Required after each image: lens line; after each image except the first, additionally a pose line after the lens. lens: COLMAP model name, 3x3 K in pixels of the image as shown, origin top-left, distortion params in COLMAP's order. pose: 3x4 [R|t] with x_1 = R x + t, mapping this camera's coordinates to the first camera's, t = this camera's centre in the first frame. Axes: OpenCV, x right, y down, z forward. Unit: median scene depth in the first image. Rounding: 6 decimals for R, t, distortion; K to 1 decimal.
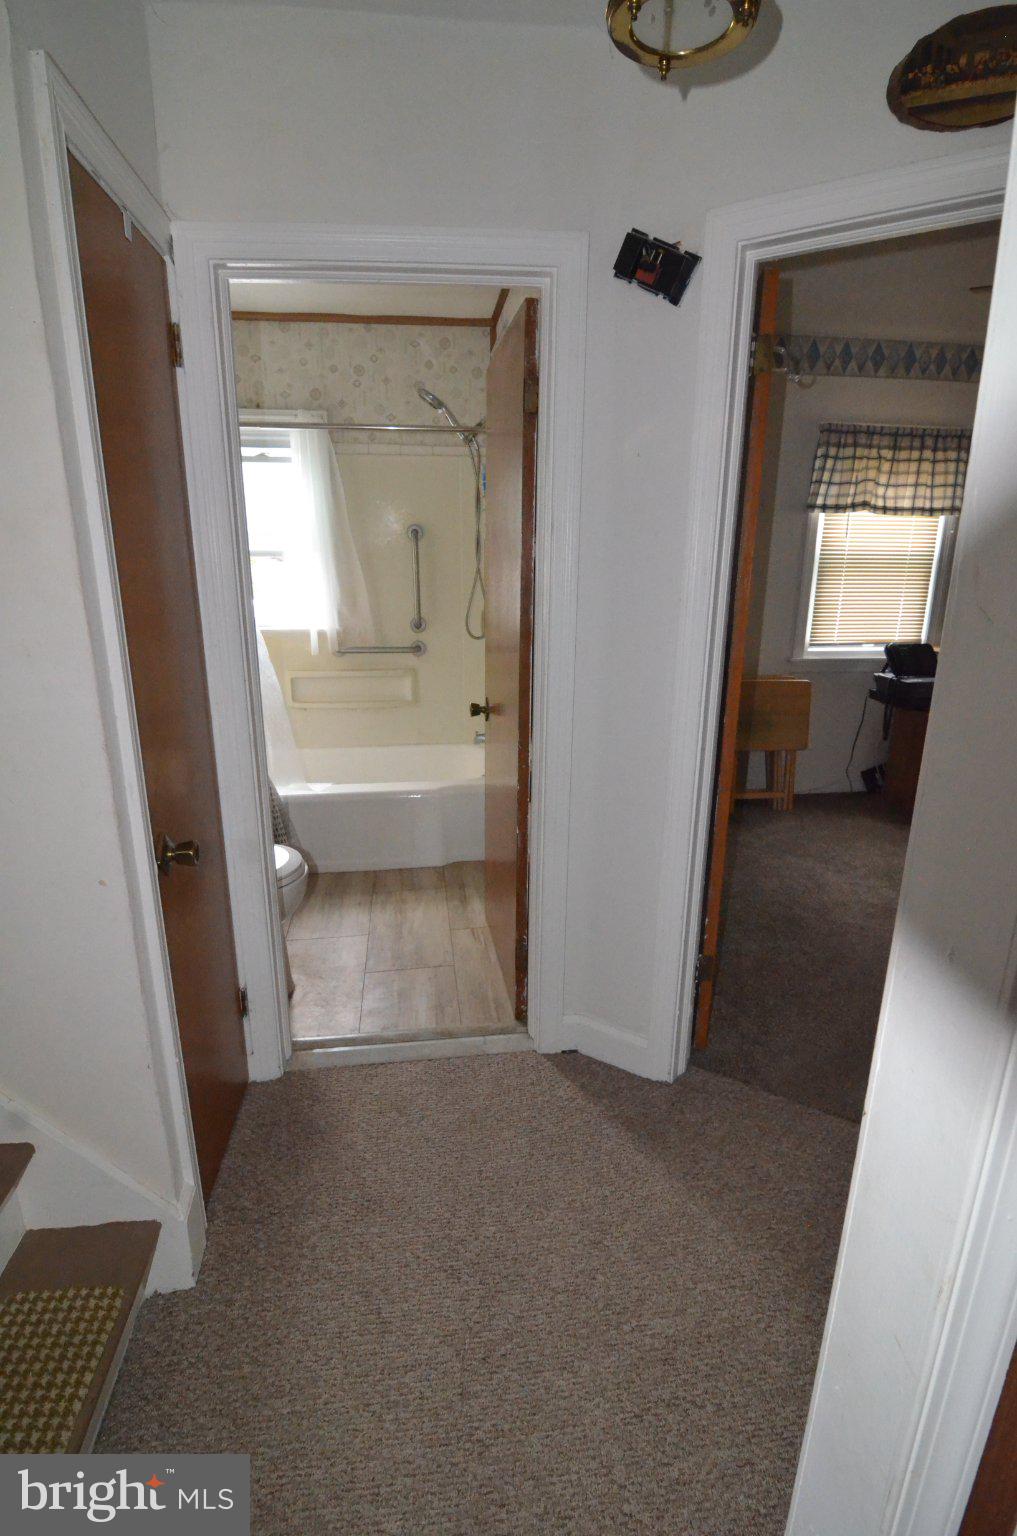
lens RADIAL K [[736.1, 0, 506.2], [0, 736.1, 765.0], [0, 0, 1]] dist [-0.014498, -0.001430]
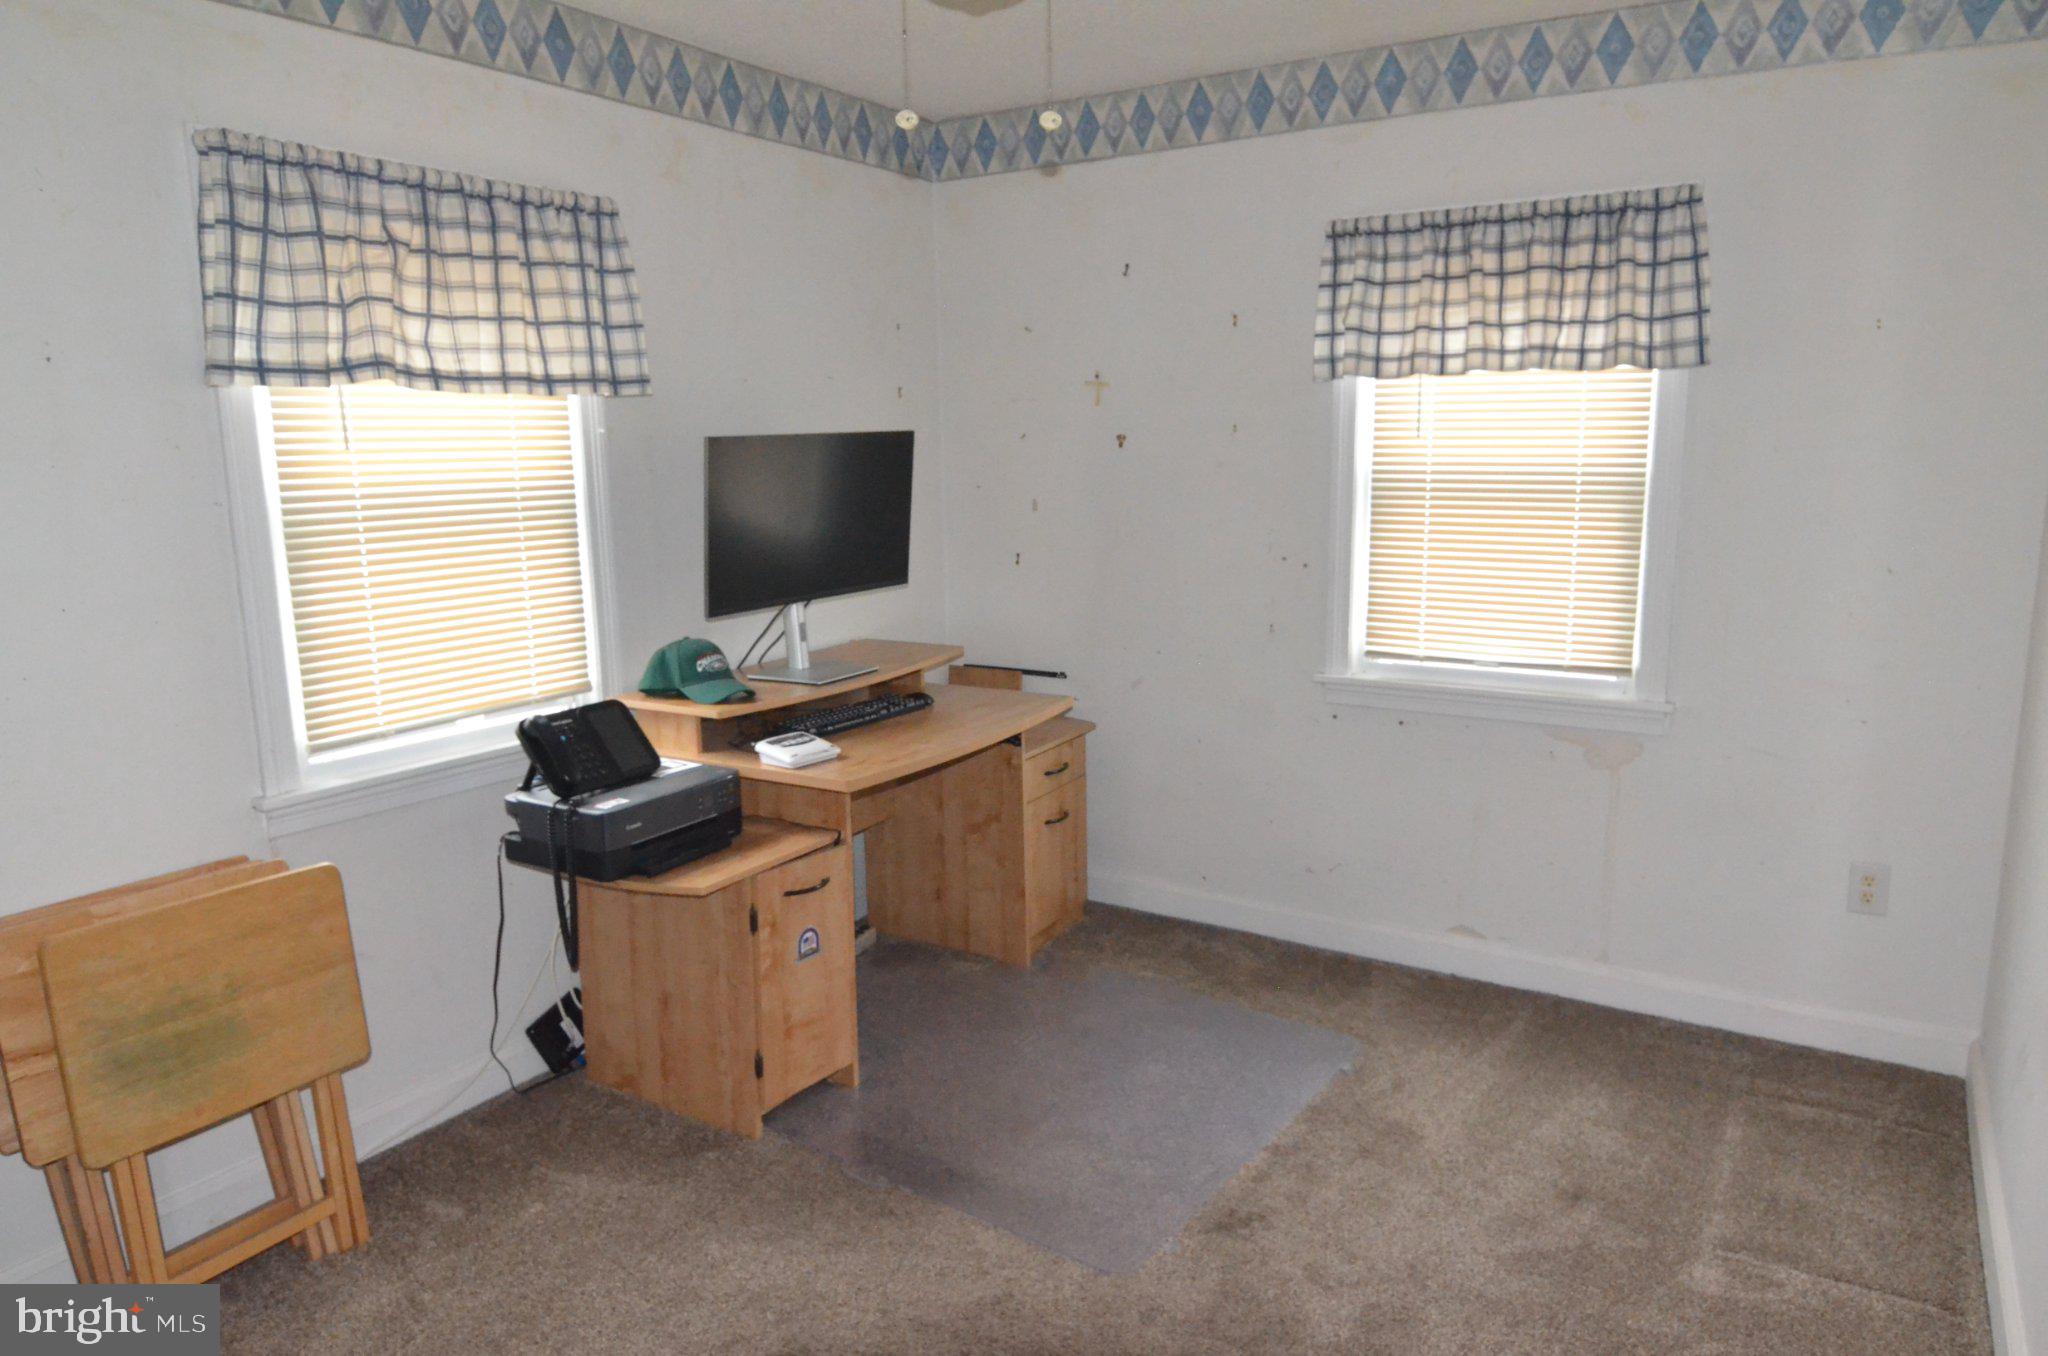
lens RADIAL K [[1314.2, 0, 1023.4], [0, 1314.2, 677.6], [0, 0, 1]] dist [-0.005496, -0.005073]
pose [[0.635925, -0.153928, 0.756244, 0.175459], [0.229585, 0.973275, 0.005044, -0.133186], [-0.736810, 0.170415, 0.654270, 0.361920]]
